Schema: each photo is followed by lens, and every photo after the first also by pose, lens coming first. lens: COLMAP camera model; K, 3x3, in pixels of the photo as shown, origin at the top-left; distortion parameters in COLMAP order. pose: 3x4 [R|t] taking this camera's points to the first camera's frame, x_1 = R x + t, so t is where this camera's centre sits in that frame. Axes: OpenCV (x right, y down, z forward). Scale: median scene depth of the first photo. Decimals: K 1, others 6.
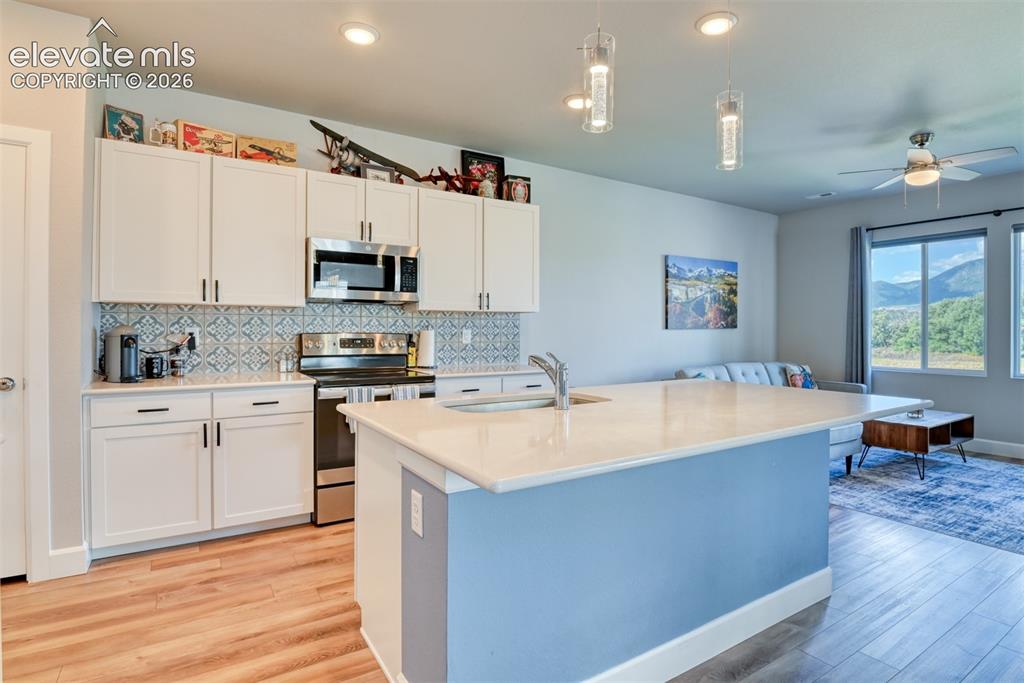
lens RADIAL K [[502.7, 0, 535.5], [0, 502.7, 335.2], [0, 0, 1]] dist [-0.030849, -0.001601]
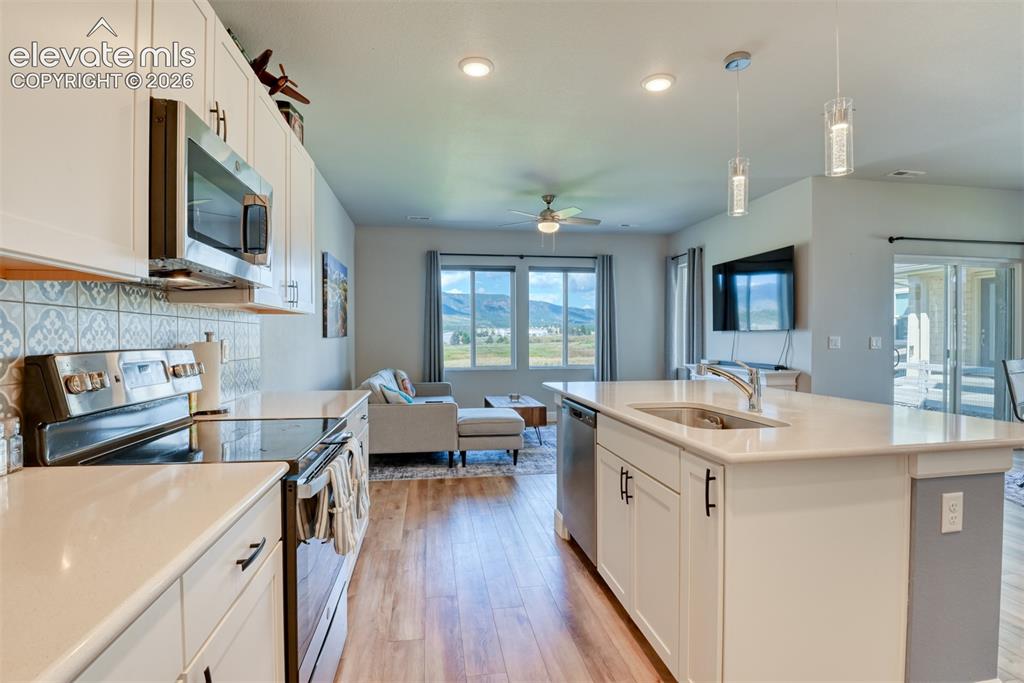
lens RADIAL K [[502.7, 0, 505.9], [0, 502.7, 349.1], [0, 0, 1]] dist [-0.030849, -0.001601]
pose [[0.408331, -0.027595, 0.912417, -0.518163], [0.019282, 0.999581, 0.021603, -0.007066], [-0.912630, 0.008772, 0.408691, 0.472741]]
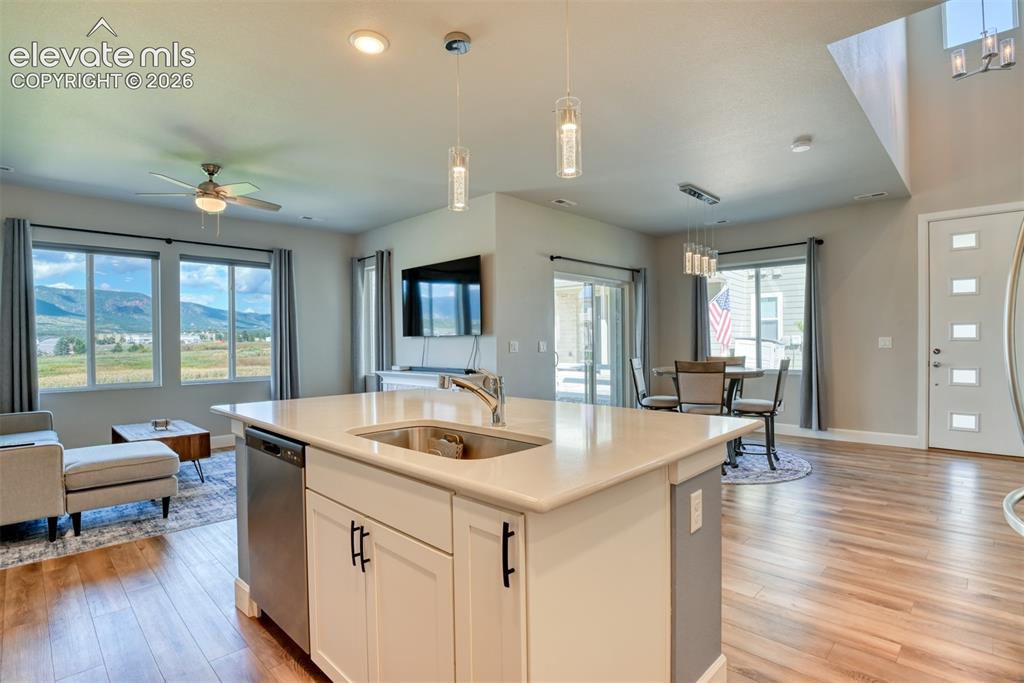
lens RADIAL K [[502.7, 0, 513.9], [0, 502.7, 344.4], [0, 0, 1]] dist [-0.030849, -0.001601]
pose [[-0.223241, -0.008691, 0.974724, -0.409800], [0.023466, 0.999623, 0.014287, -0.007086], [-0.974481, 0.026062, -0.222953, 0.528720]]
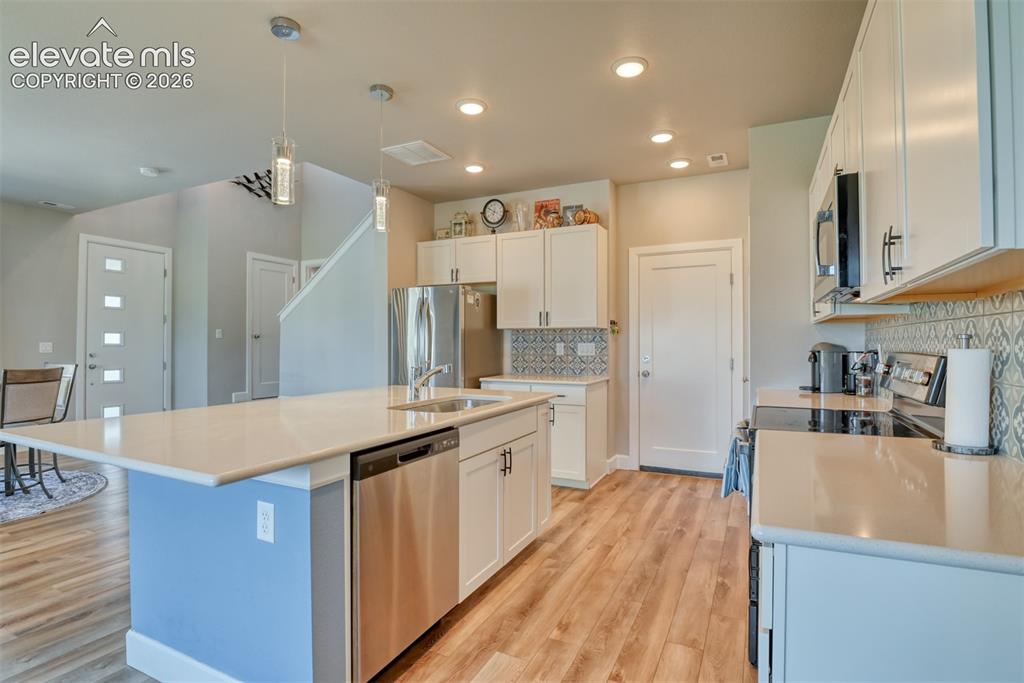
lens RADIAL K [[502.7, 0, 511.3], [0, 502.7, 345.9], [0, 0, 1]] dist [-0.030849, -0.001601]
pose [[-0.851787, -0.006293, -0.523850, 0.250815], [-0.015131, 0.999806, 0.012593, -0.010685], [0.523669, 0.018653, -0.851718, 1.060774]]
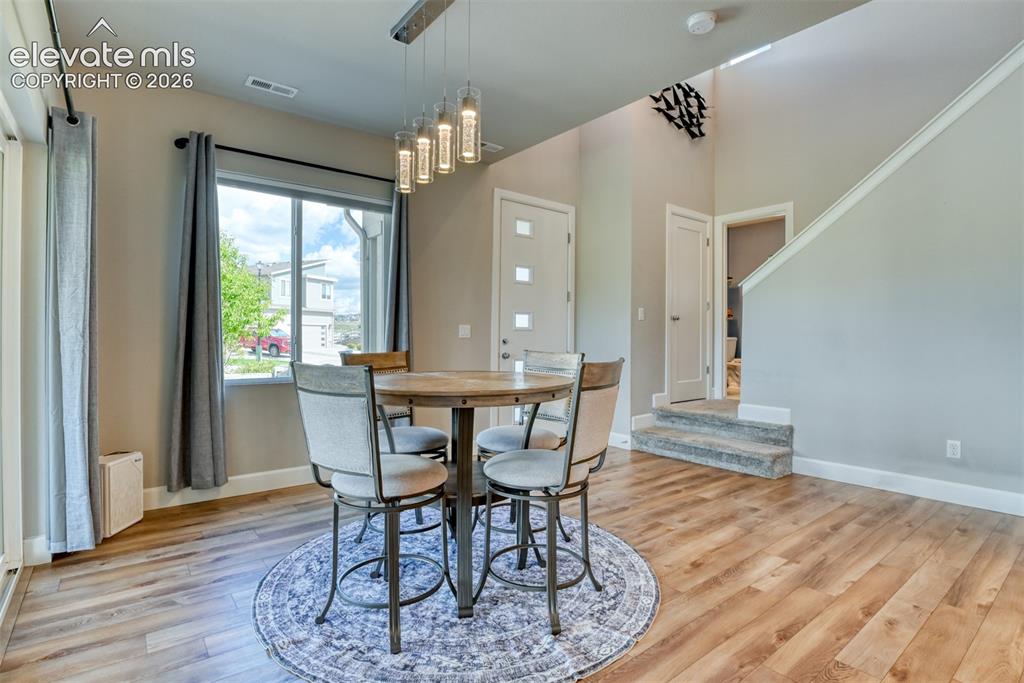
lens RADIAL K [[502.7, 0, 498.4], [0, 502.7, 340.5], [0, 0, 1]] dist [-0.030849, -0.001601]
pose [[-0.997410, -0.008163, -0.071465, 0.631193], [-0.009607, 0.999756, 0.019883, 0.026505], [0.071285, 0.020518, -0.997245, 0.377862]]
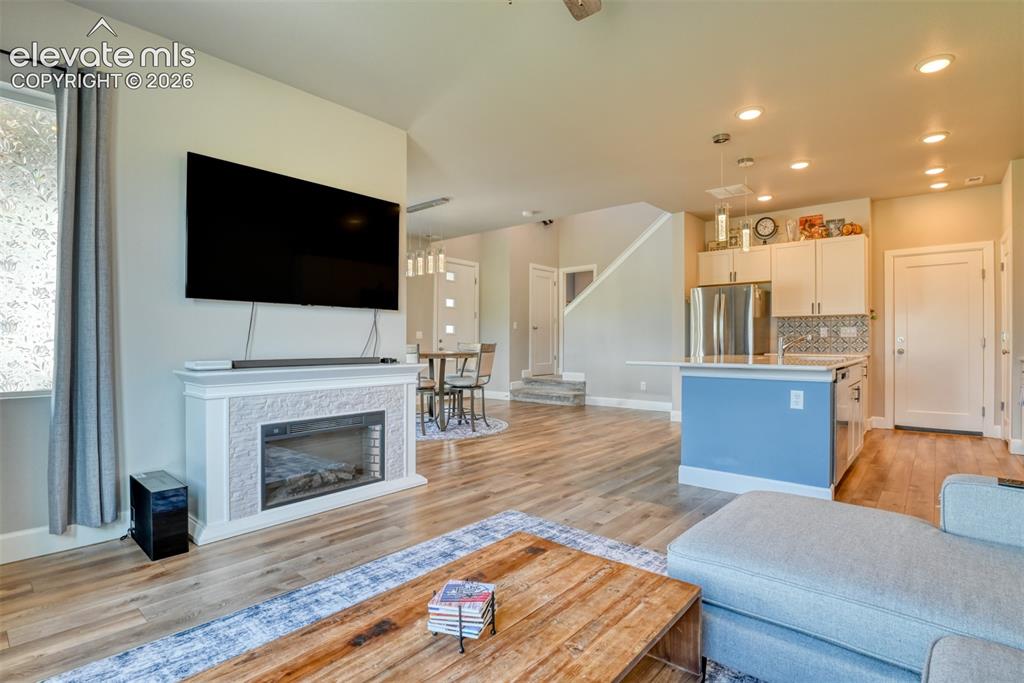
lens RADIAL K [[502.7, 0, 515.7], [0, 502.7, 346.1], [0, 0, 1]] dist [-0.030849, -0.001601]
pose [[-0.956323, -0.003639, -0.292289, 0.833837], [-0.009877, 0.999754, 0.019869, 0.029172], [0.292145, 0.021888, -0.956124, 1.263878]]
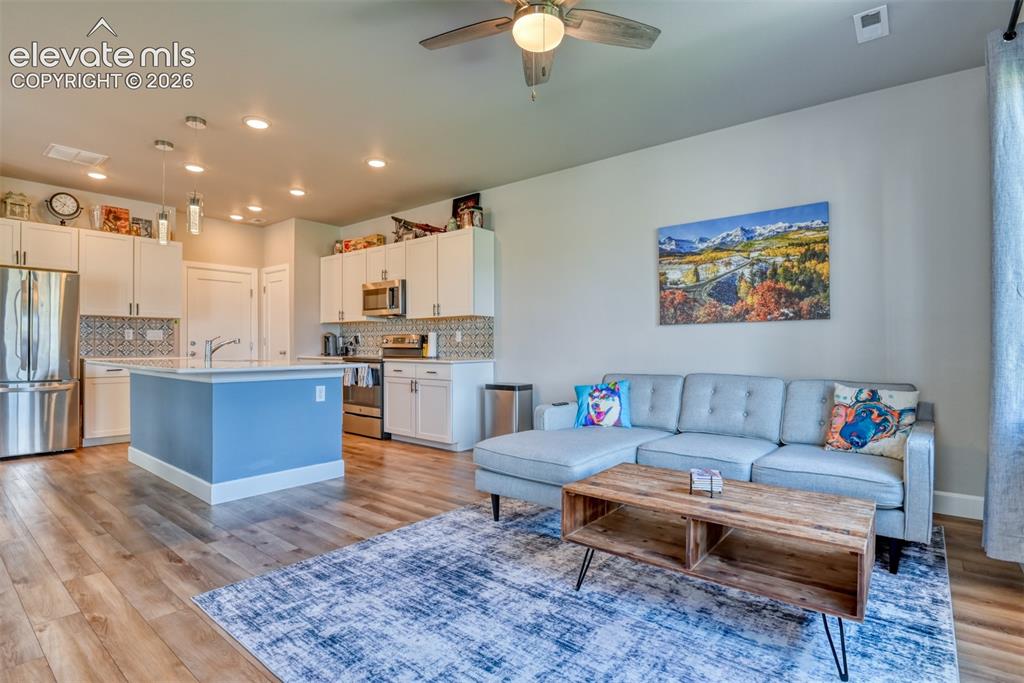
lens RADIAL K [[502.7, 0, 514.8], [0, 502.7, 346.4], [0, 0, 1]] dist [-0.030849, -0.001601]
pose [[0.323393, -0.003336, -0.946259, 1.177753], [-0.013872, 0.999870, -0.008265, 0.038125], [0.946163, 0.015799, 0.323305, 0.709012]]
